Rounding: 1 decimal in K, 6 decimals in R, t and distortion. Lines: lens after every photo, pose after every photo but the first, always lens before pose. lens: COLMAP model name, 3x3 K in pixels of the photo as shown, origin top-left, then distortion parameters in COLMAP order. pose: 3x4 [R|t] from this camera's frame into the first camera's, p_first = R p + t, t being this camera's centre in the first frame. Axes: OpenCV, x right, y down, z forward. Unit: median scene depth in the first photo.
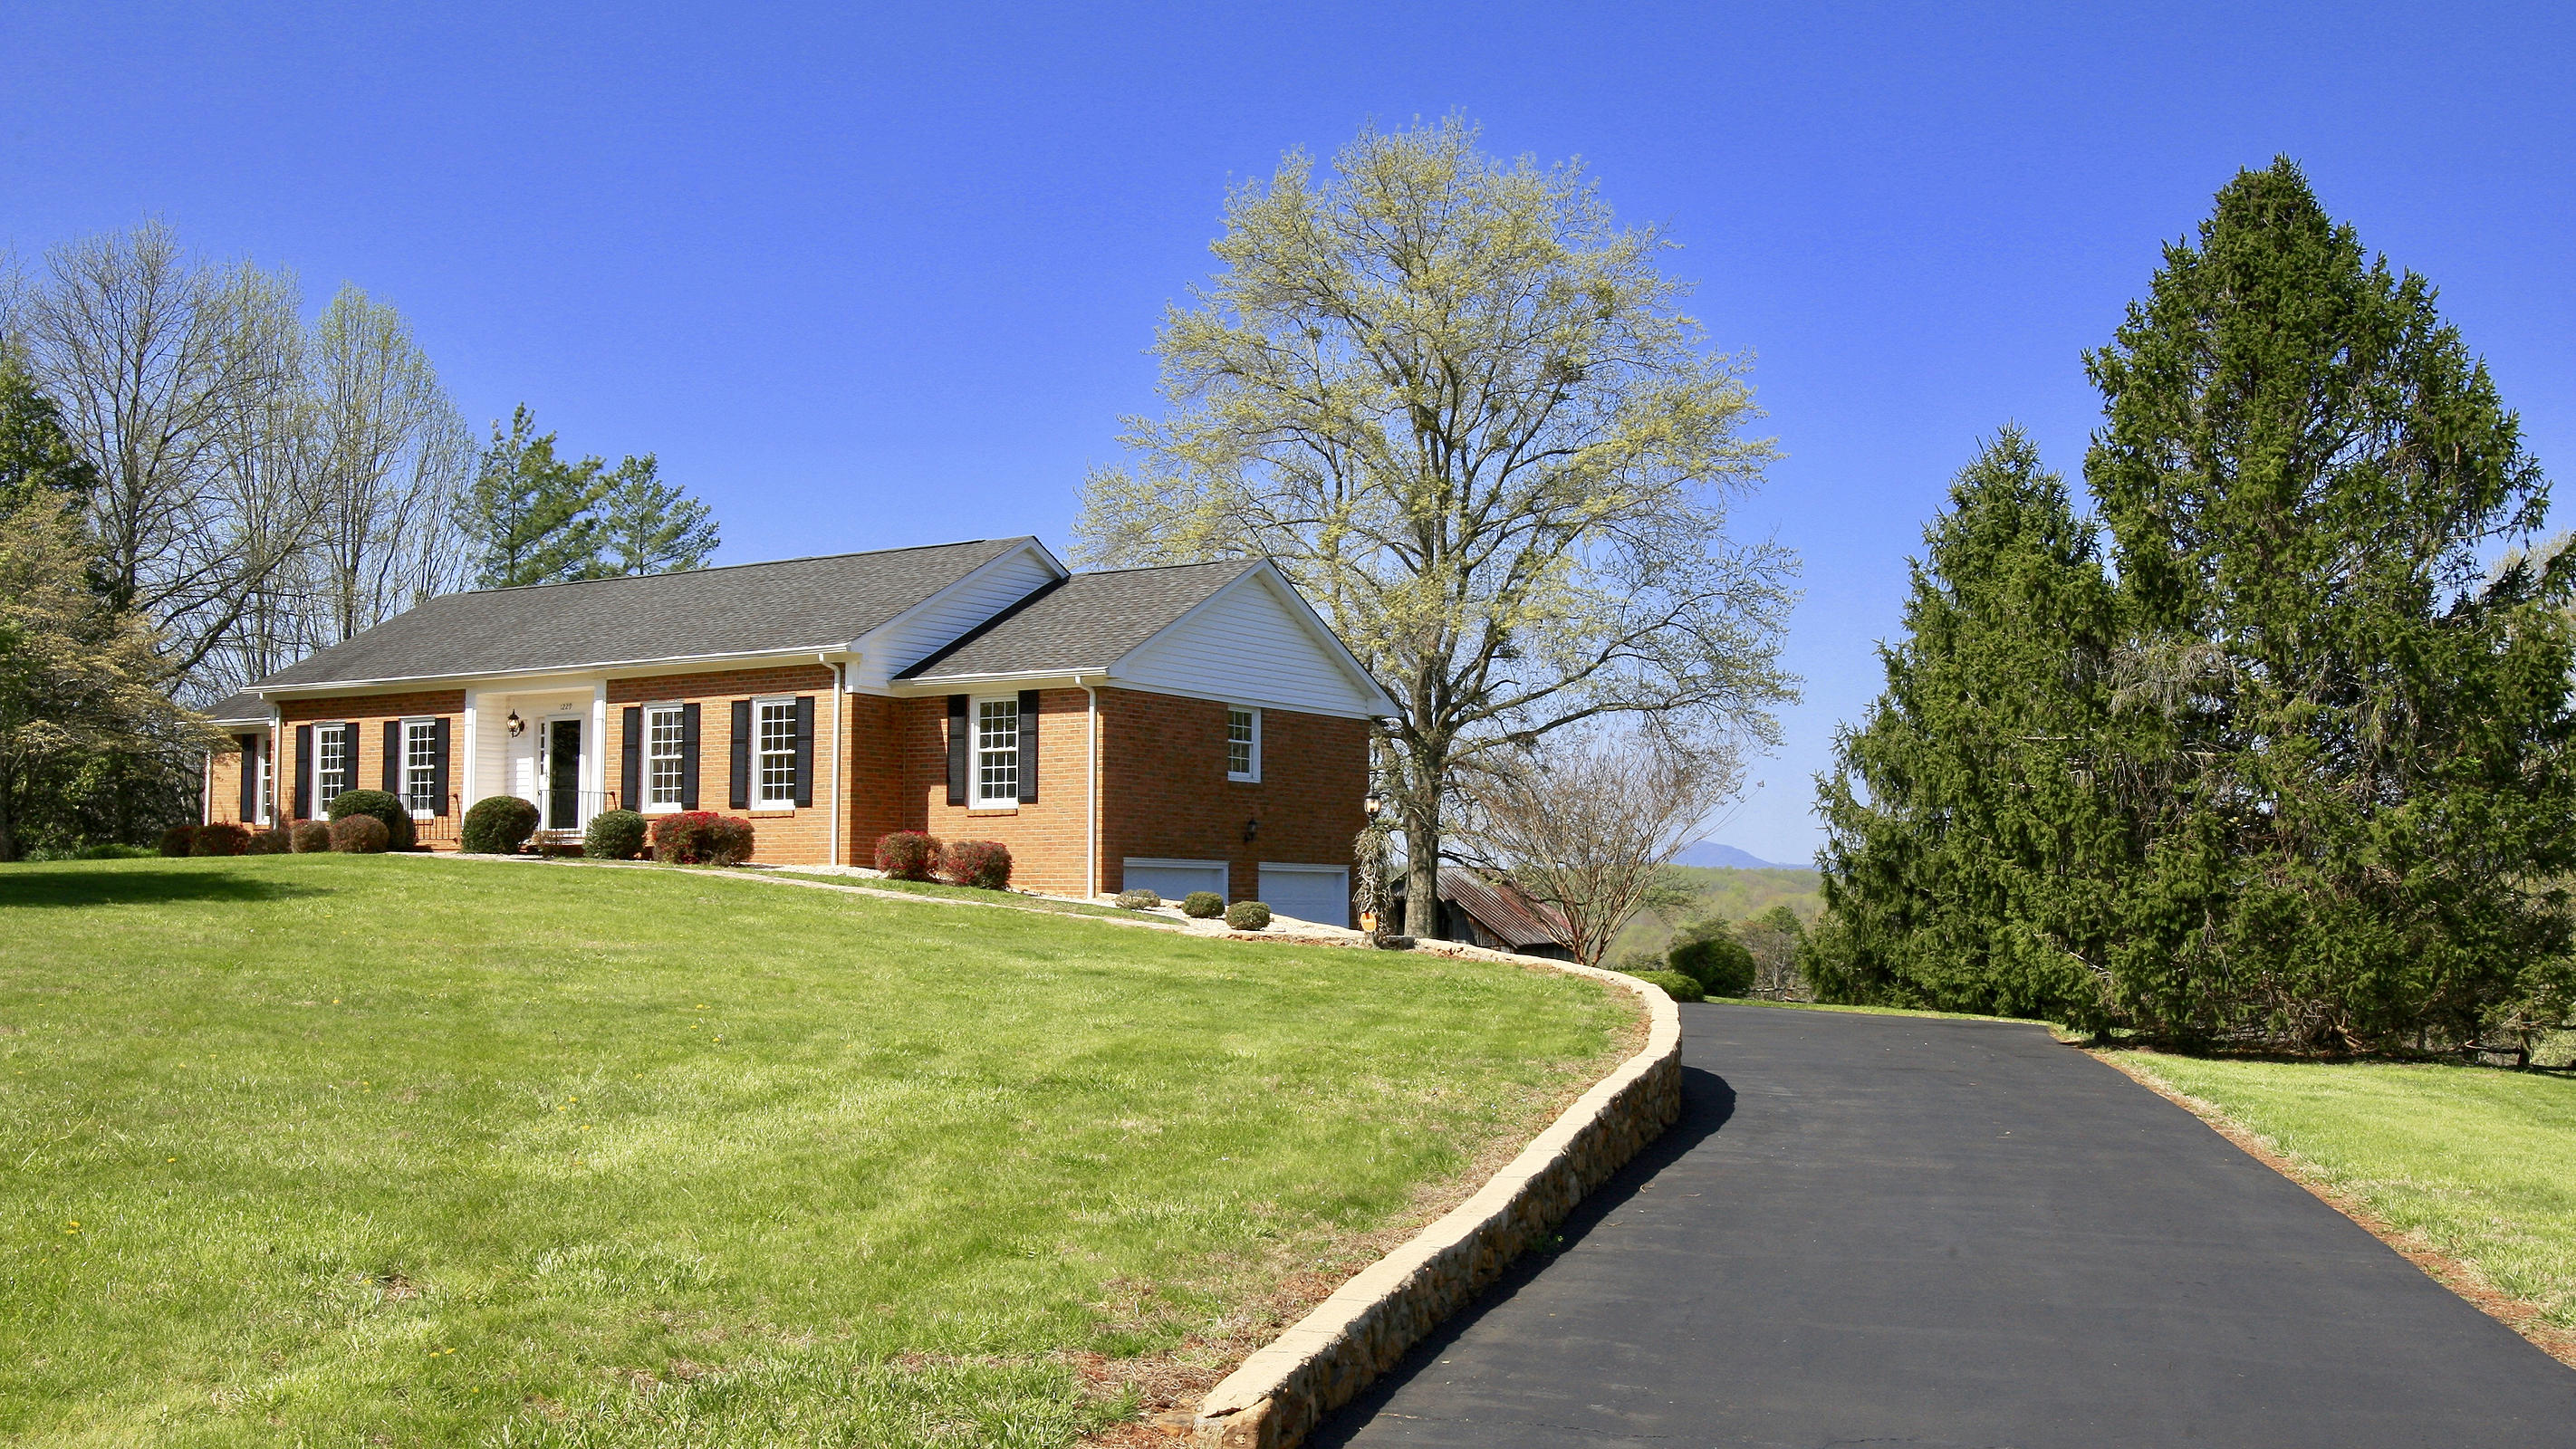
lens RADIAL K [[2495.1, 0, 1288.0], [0, 2495.1, 724.5], [0, 0, 1]] dist [-0.008344, 0.028982]
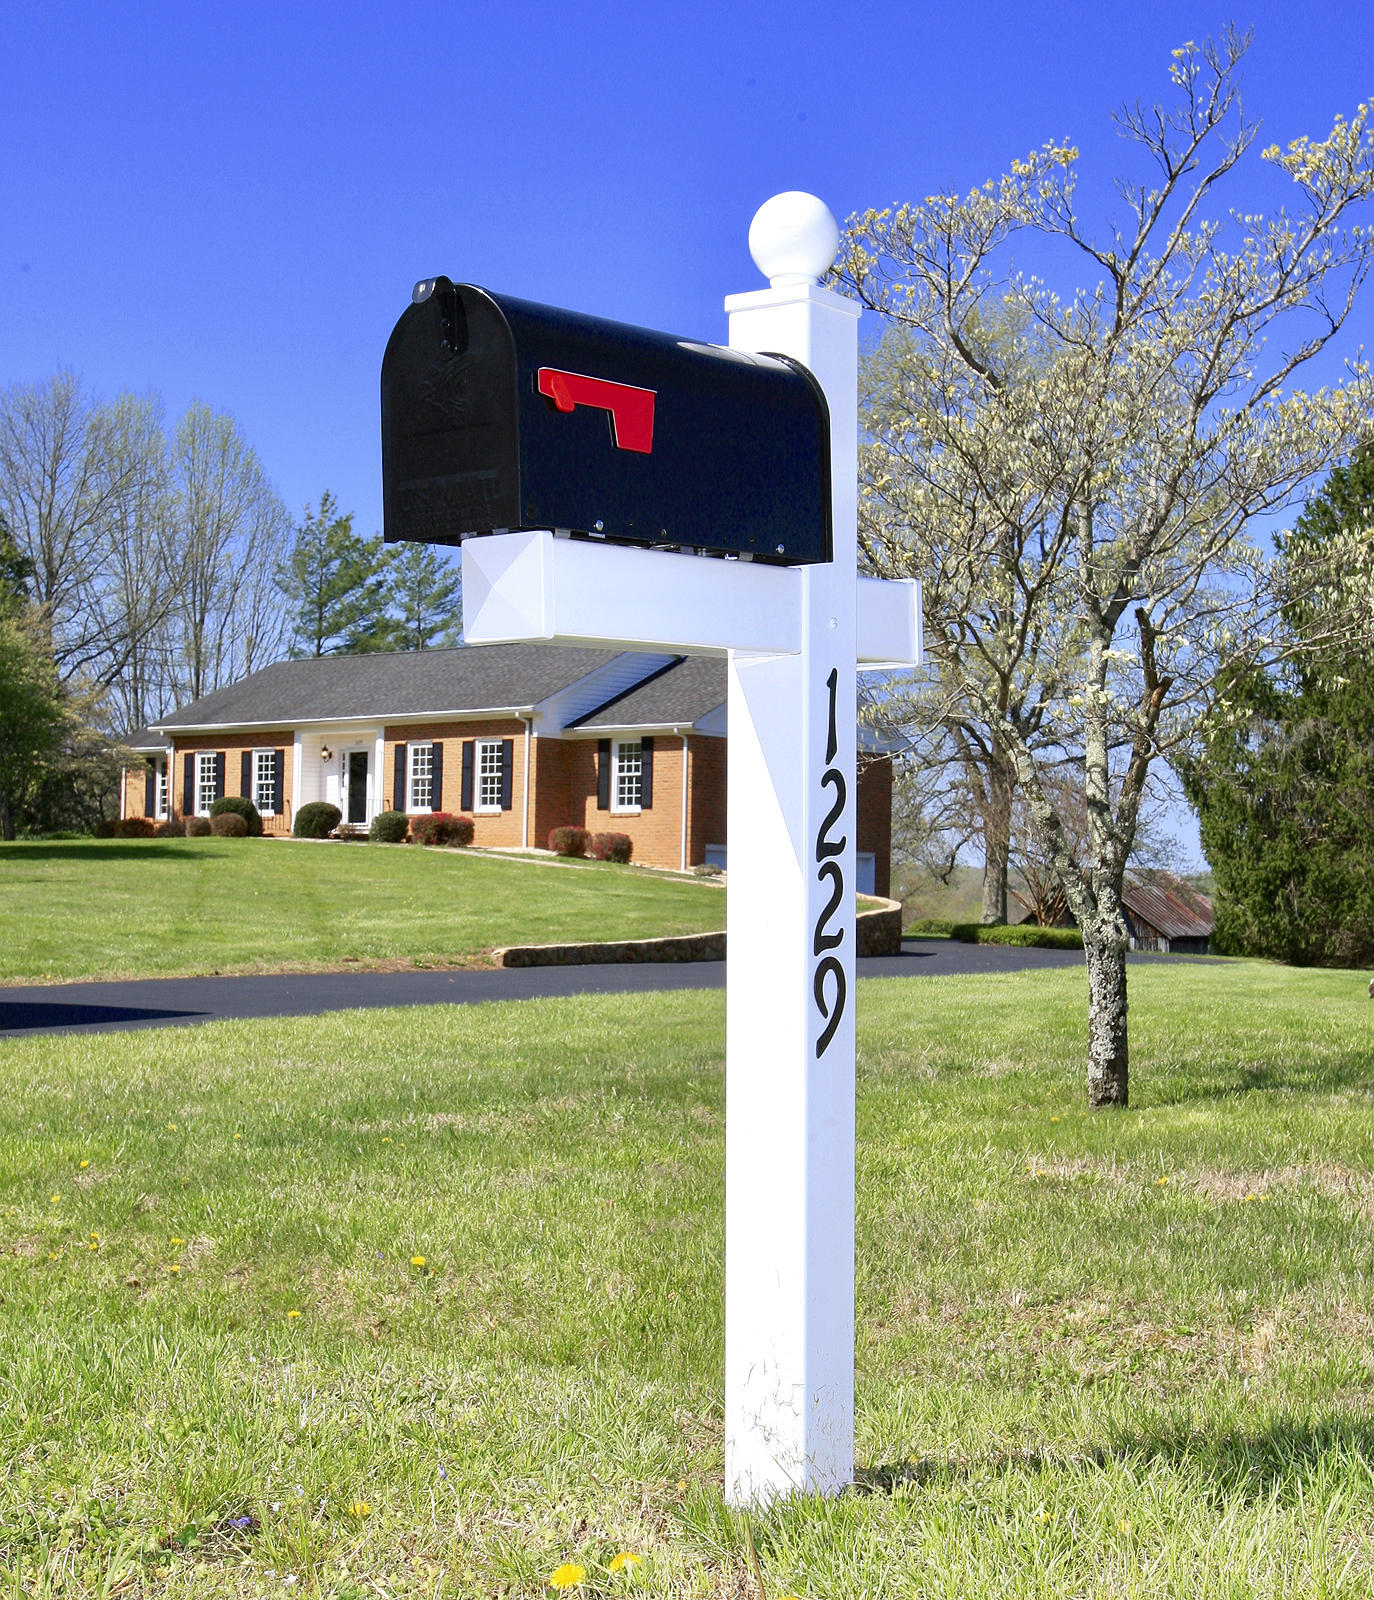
lens RADIAL K [[2498.6, 0, 687.0], [0, 2498.6, 800.0], [0, 0, 1]] dist [0.029963, 0.045400]
pose [[0.988171, 0.007384, -0.153177, 0.147311], [-0.003030, 0.999585, 0.028634, -0.017268], [0.153325, -0.027831, 0.987784, -0.493154]]
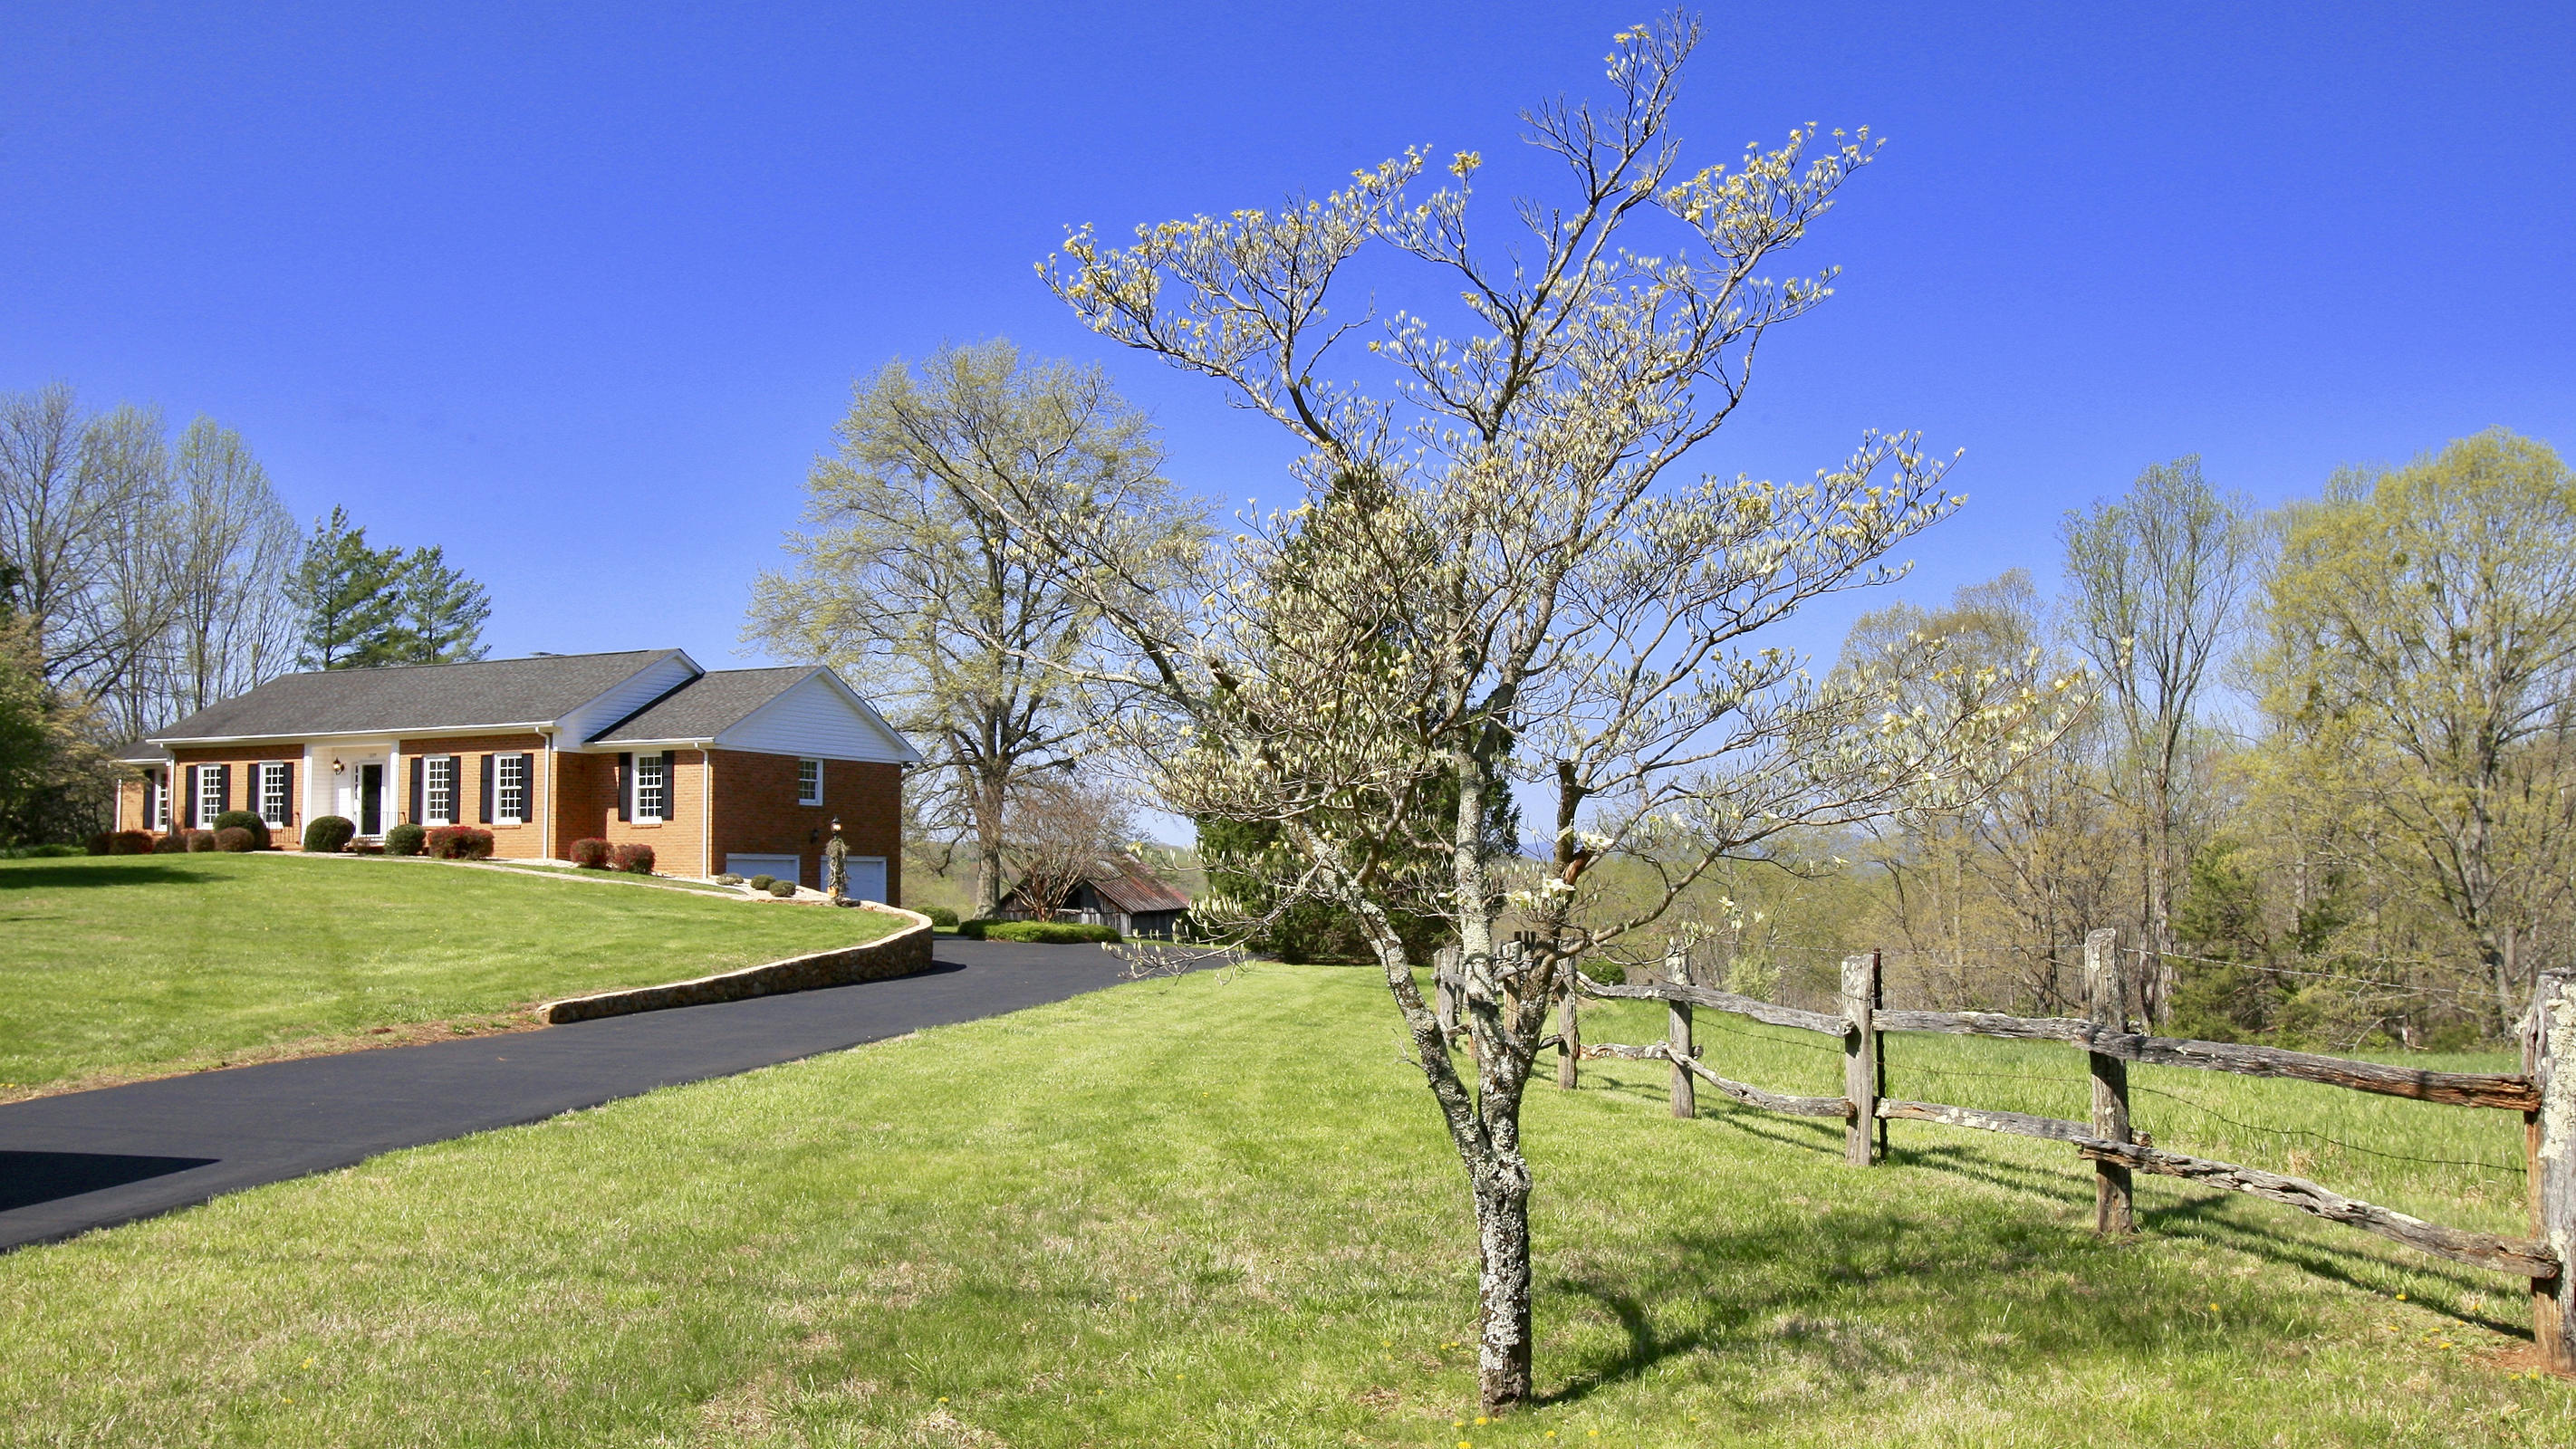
lens RADIAL K [[2178.2, 0, 1288.0], [0, 2178.2, 724.5], [0, 0, 1]] dist [-0.055450, 0.079161]
pose [[0.992860, 0.001796, 0.119273, 0.118012], [-0.001920, 0.999998, 0.000930, -0.030190], [-0.119271, -0.001152, 0.992861, -0.412404]]
